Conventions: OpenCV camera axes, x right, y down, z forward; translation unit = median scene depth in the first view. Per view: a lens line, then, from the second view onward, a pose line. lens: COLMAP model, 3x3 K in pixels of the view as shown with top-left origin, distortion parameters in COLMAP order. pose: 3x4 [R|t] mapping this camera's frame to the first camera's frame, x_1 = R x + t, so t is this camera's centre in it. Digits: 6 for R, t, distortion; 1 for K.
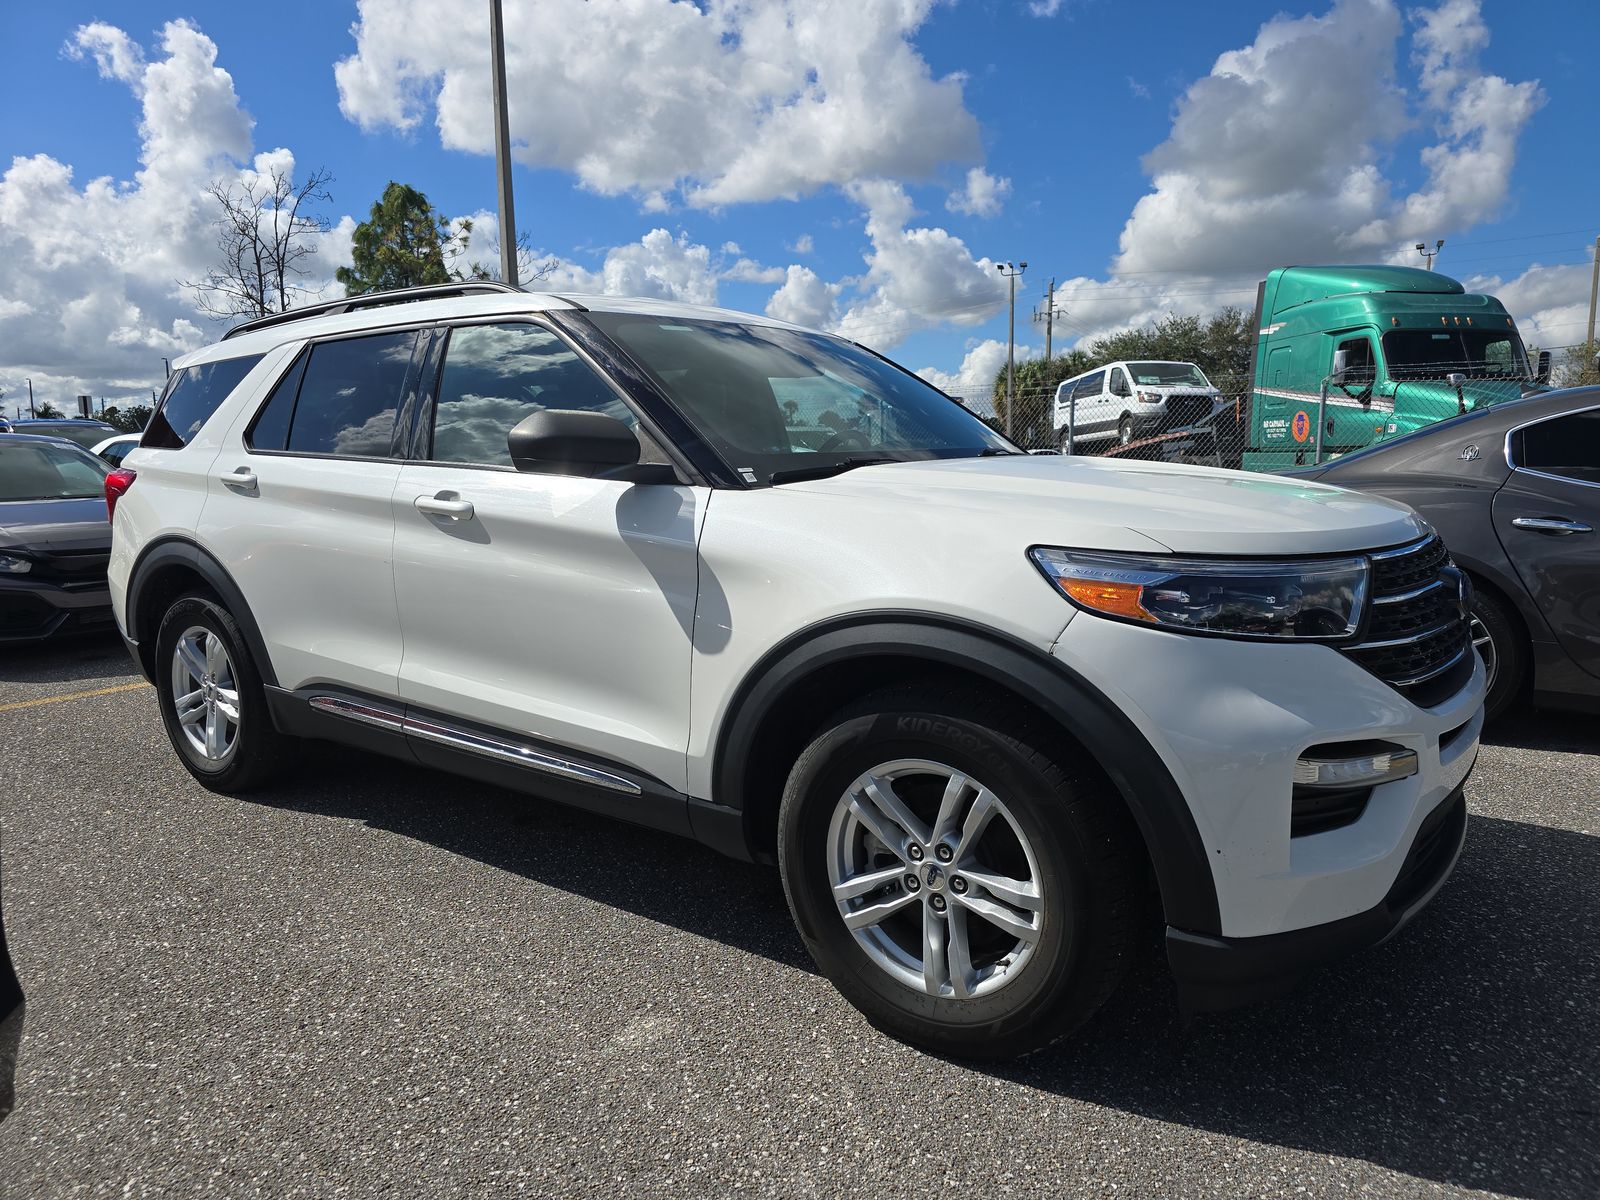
lens RADIAL K [[1104.1, 0, 809.6], [0, 1104.1, 599.8], [0, 0, 1]] dist [0.023945, -0.010426]
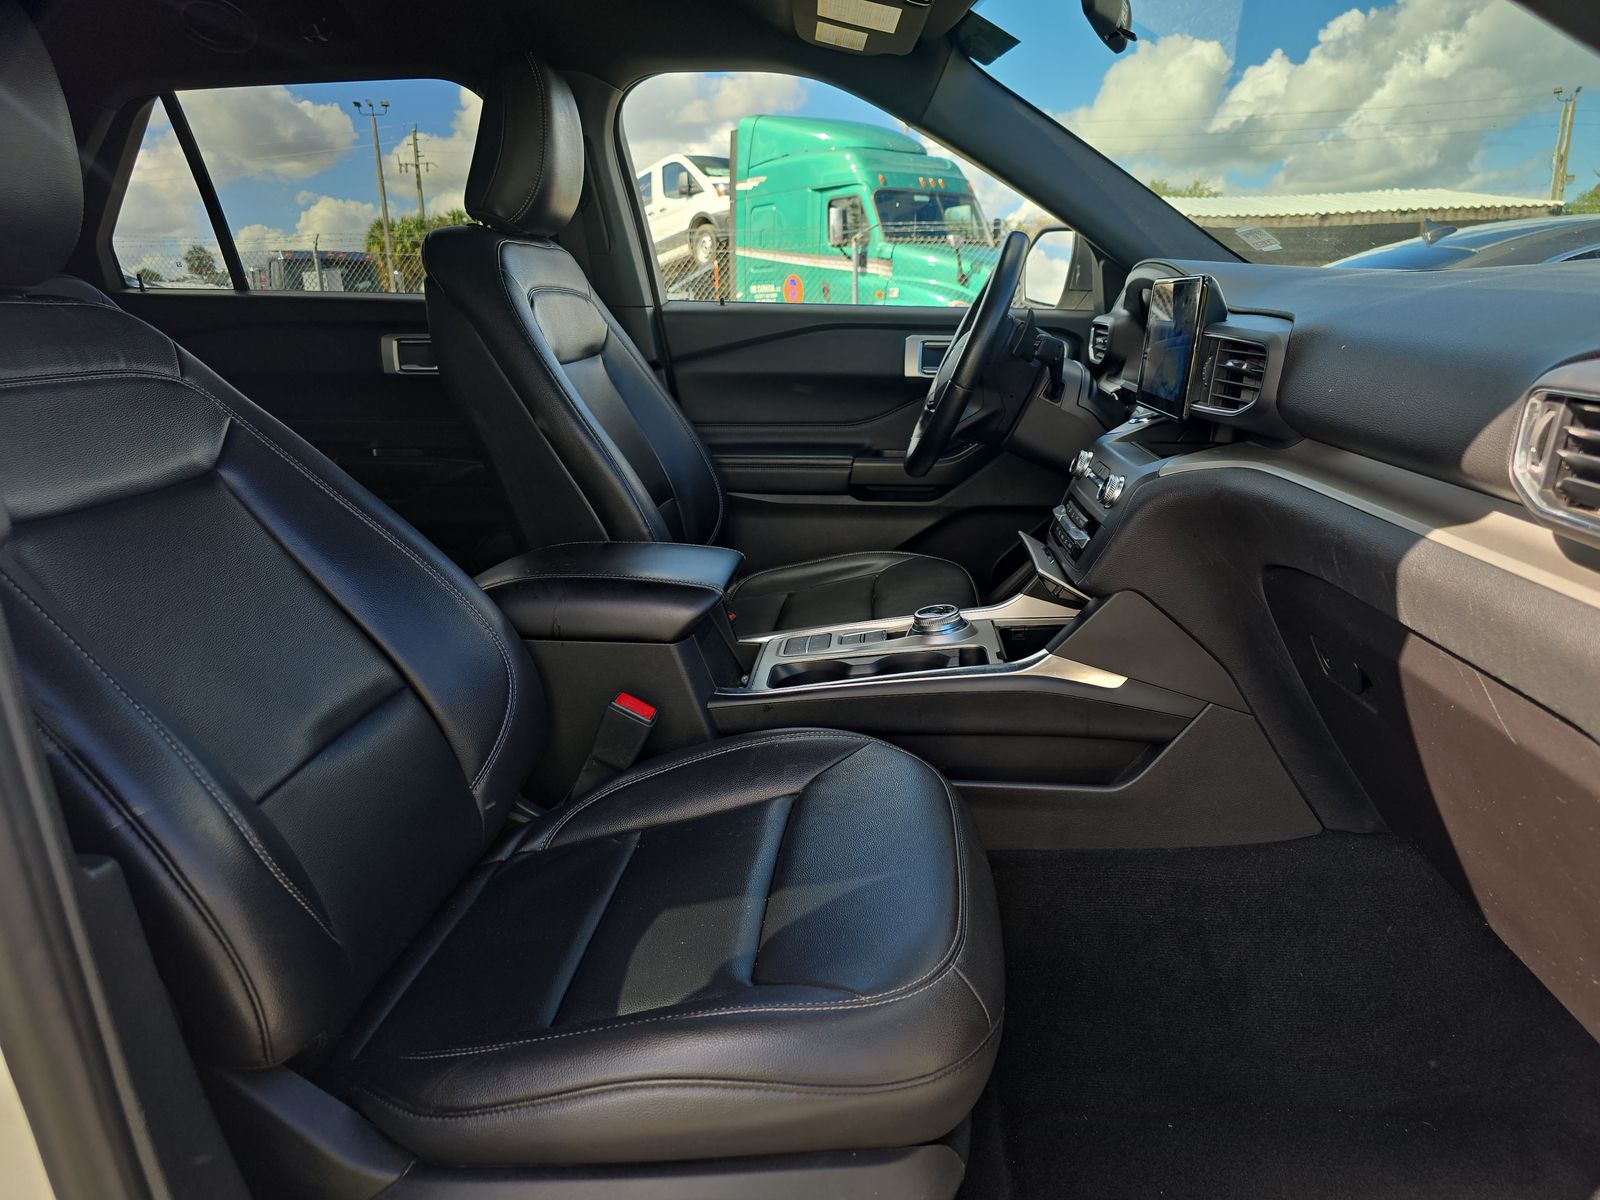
lens RADIAL K [[1104.1, 0, 811.5], [0, 1104.1, 599.1], [0, 0, 1]] dist [0.023945, -0.010426]
pose [[0.851809, -0.137459, 0.505496, -0.061734], [0.080185, 0.987801, 0.133492, -0.022385], [-0.517679, -0.073176, 0.852440, 0.176968]]
